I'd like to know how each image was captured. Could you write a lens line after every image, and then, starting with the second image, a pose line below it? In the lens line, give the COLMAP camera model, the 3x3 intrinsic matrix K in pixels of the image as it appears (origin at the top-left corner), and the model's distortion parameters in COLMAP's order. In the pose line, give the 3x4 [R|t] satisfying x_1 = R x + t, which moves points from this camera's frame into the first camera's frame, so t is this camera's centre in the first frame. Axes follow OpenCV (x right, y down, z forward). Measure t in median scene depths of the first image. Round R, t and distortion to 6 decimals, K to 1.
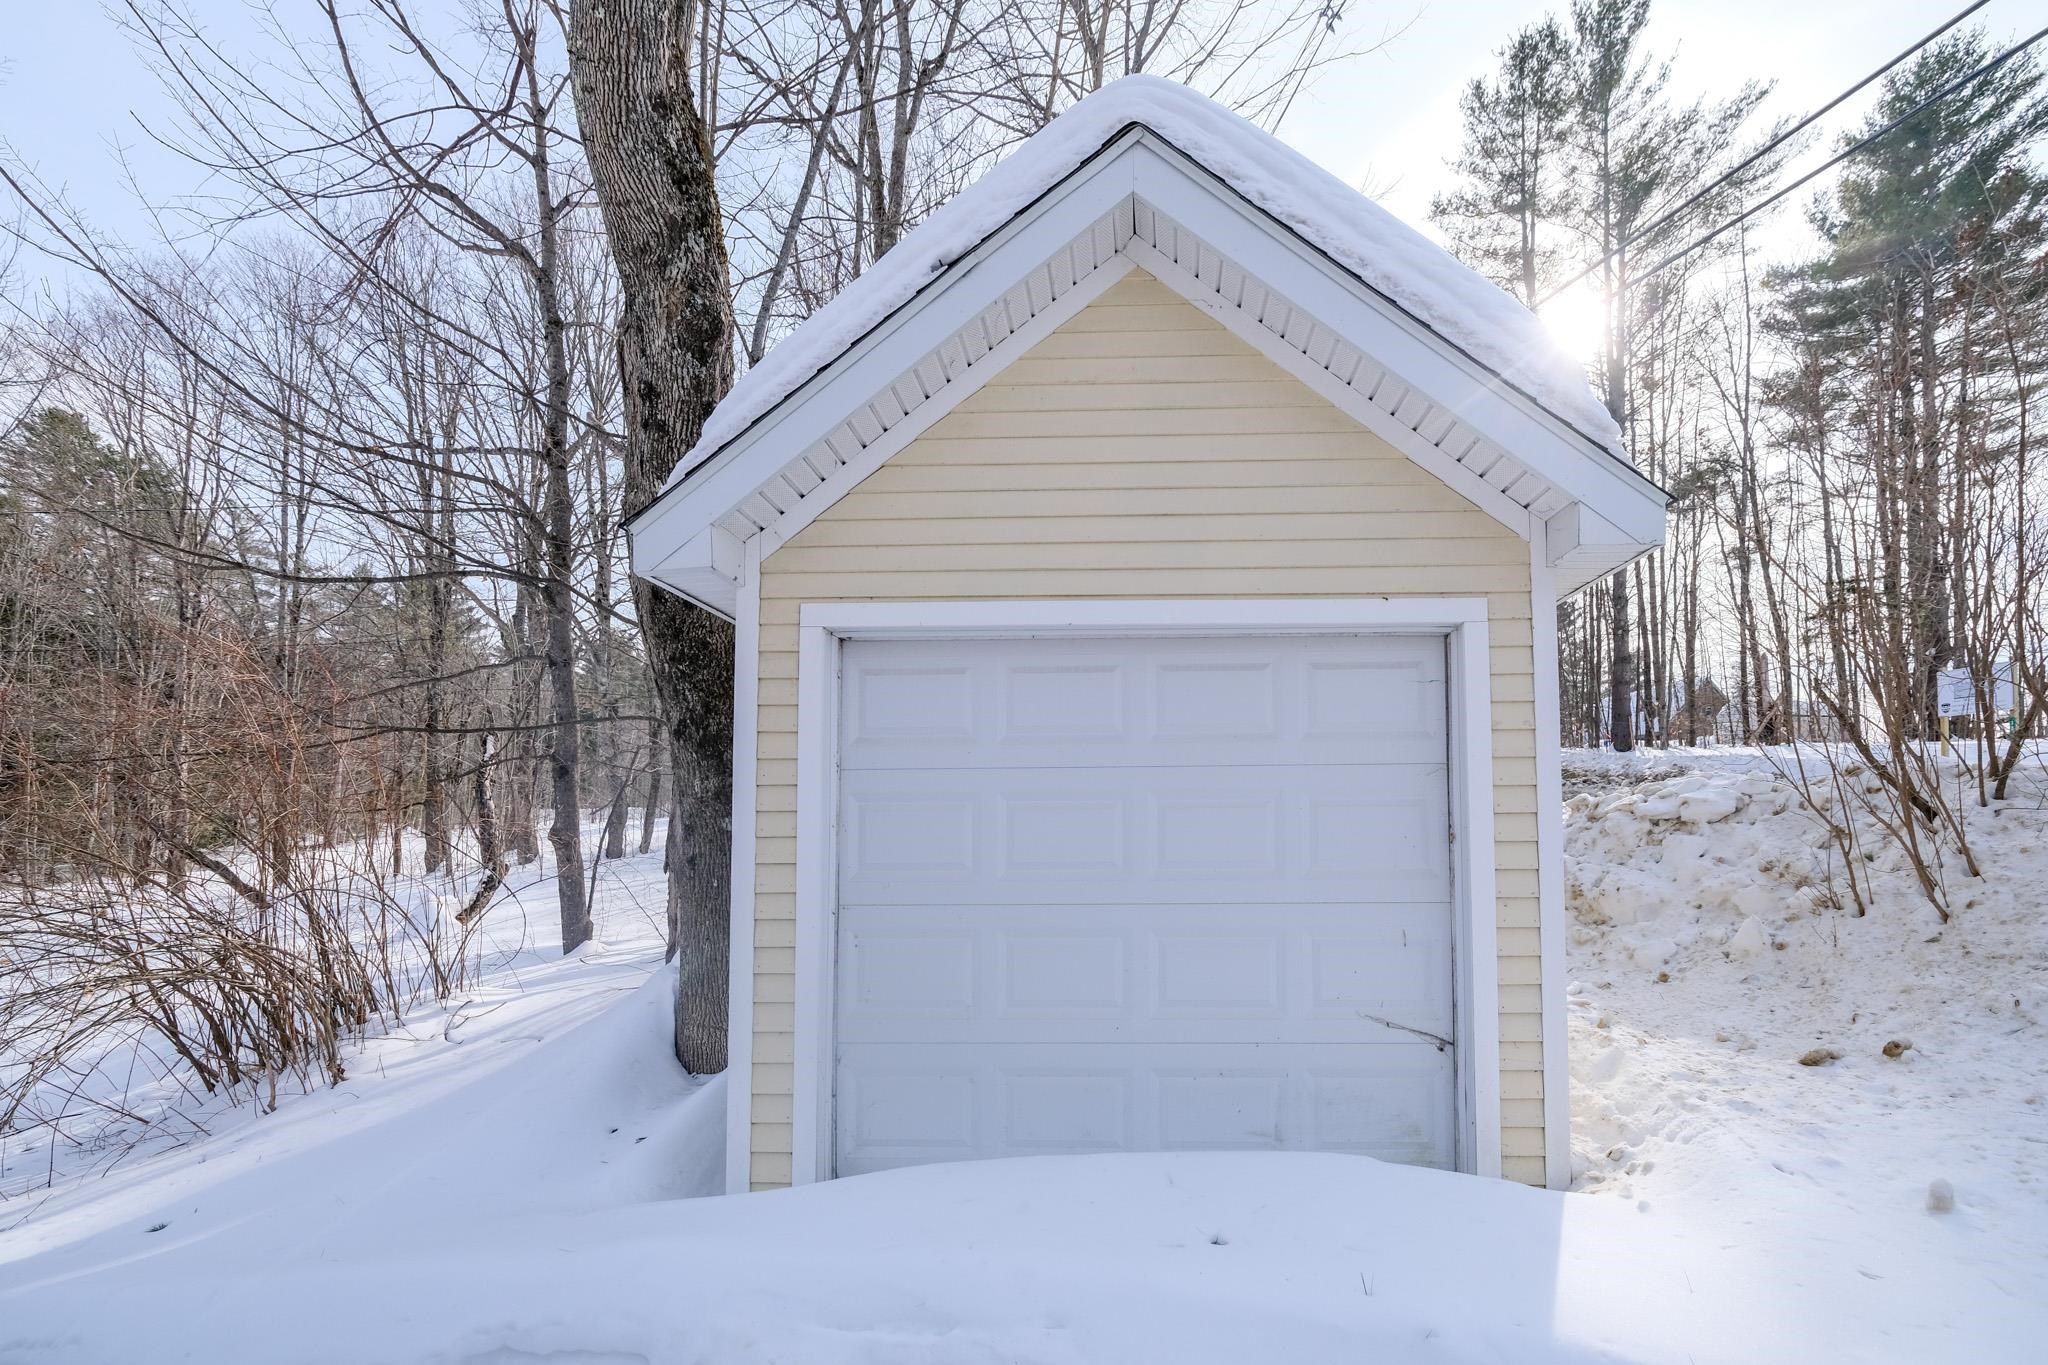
lens RADIAL K [[993.4, 0, 1024.6], [0, 993.4, 782.4], [0, 0, 1]] dist [-0.002356, -0.000936]
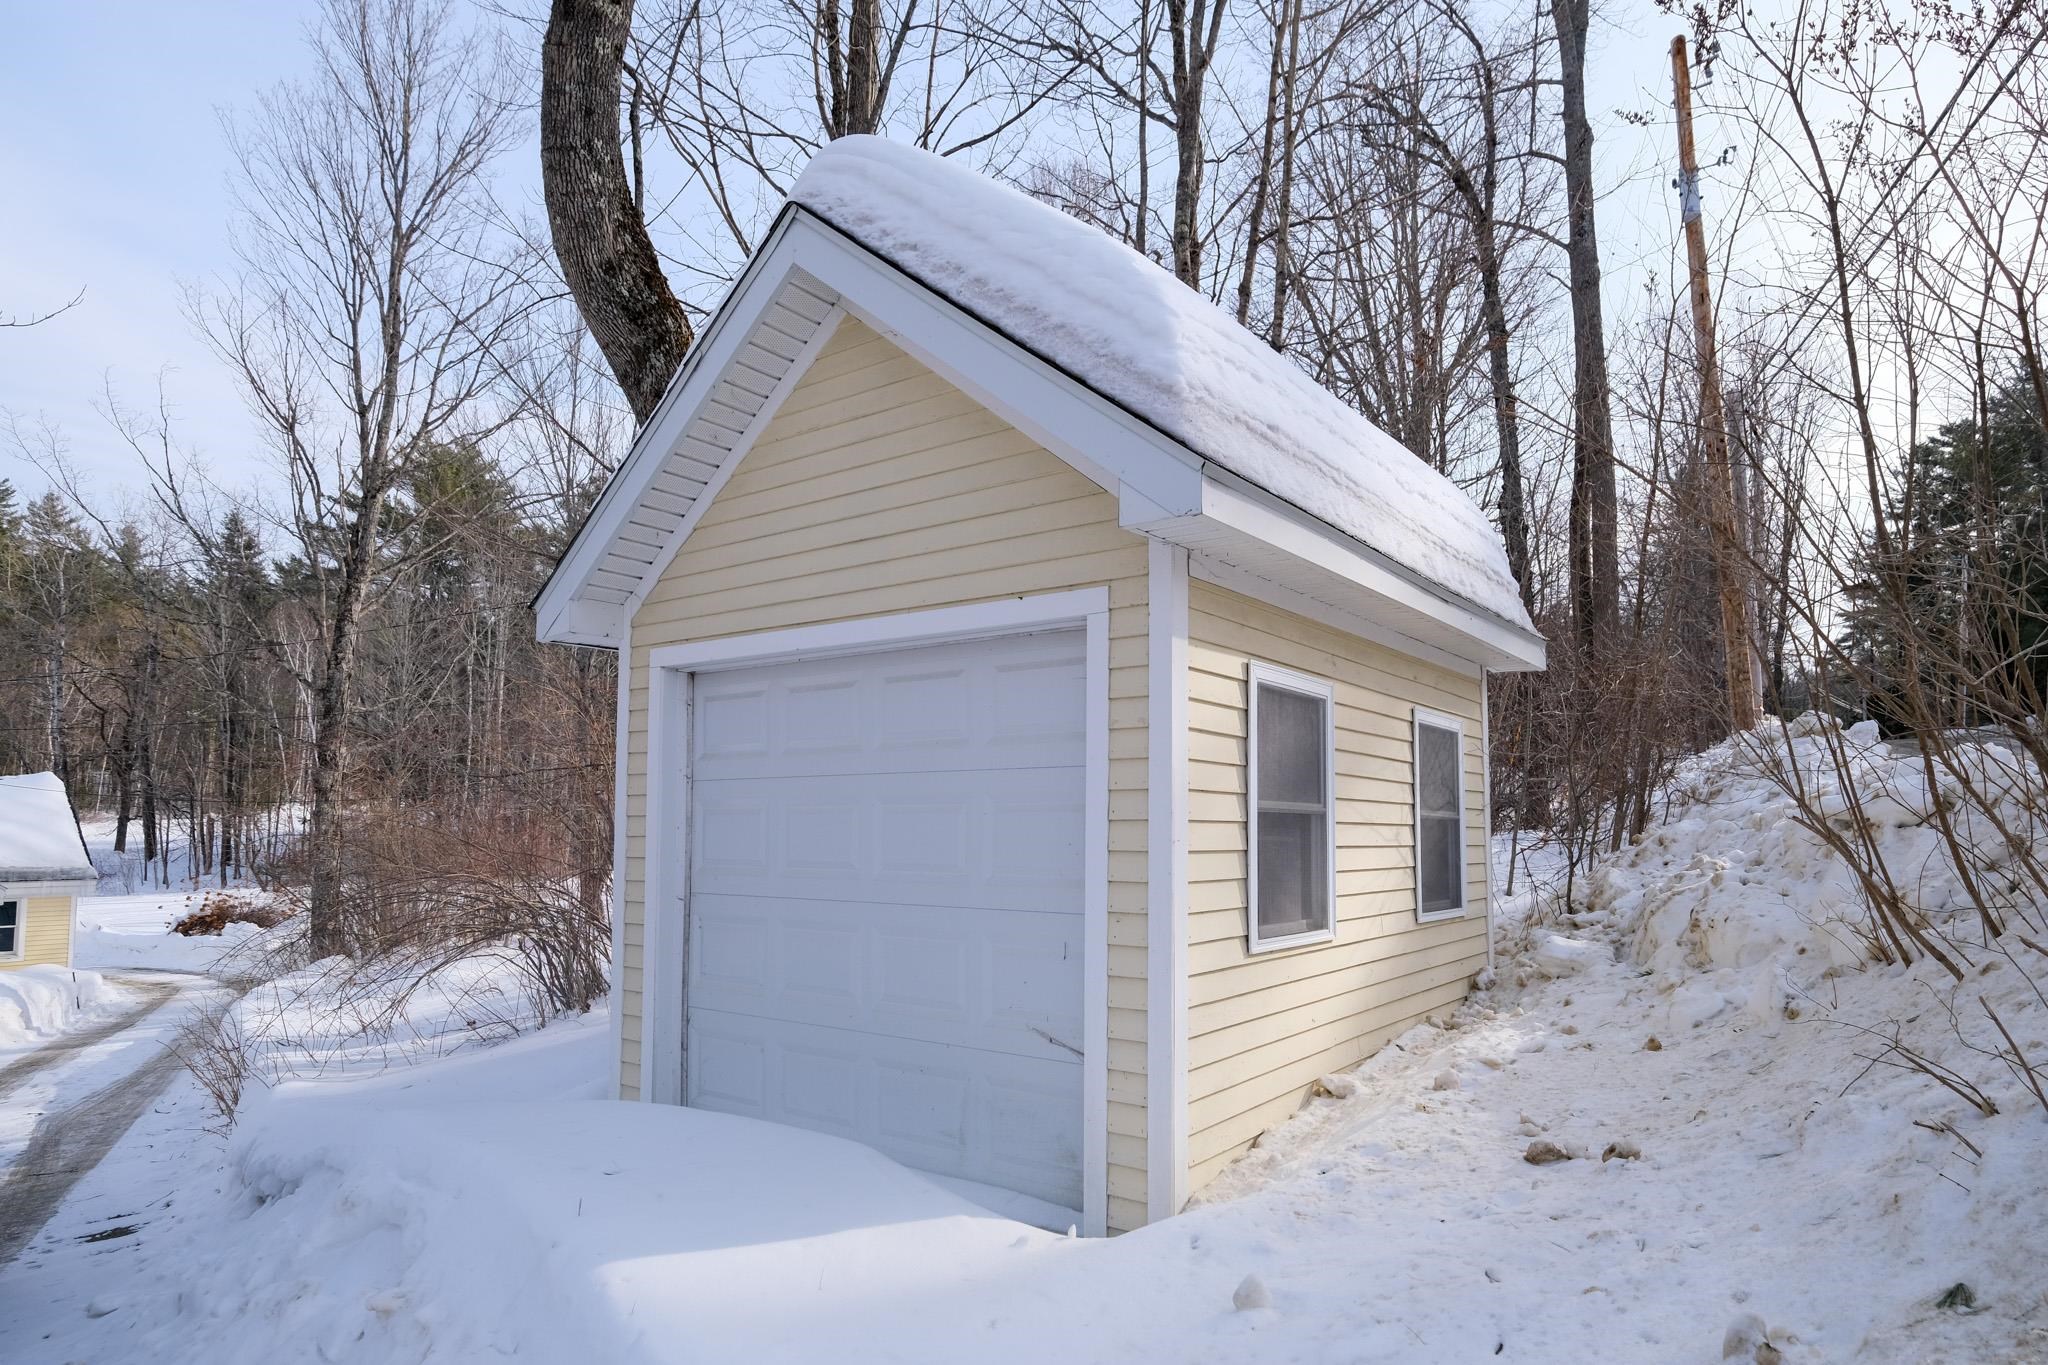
lens RADIAL K [[1146.5, 0, 1023.6], [0, 1146.5, 741.2], [0, 0, 1]] dist [0.000559, 0.000990]
pose [[0.825795, -0.033966, -0.562947, 0.963702], [0.026438, 0.999419, -0.021518, -0.020816], [0.563351, 0.002887, 0.826213, 0.073912]]
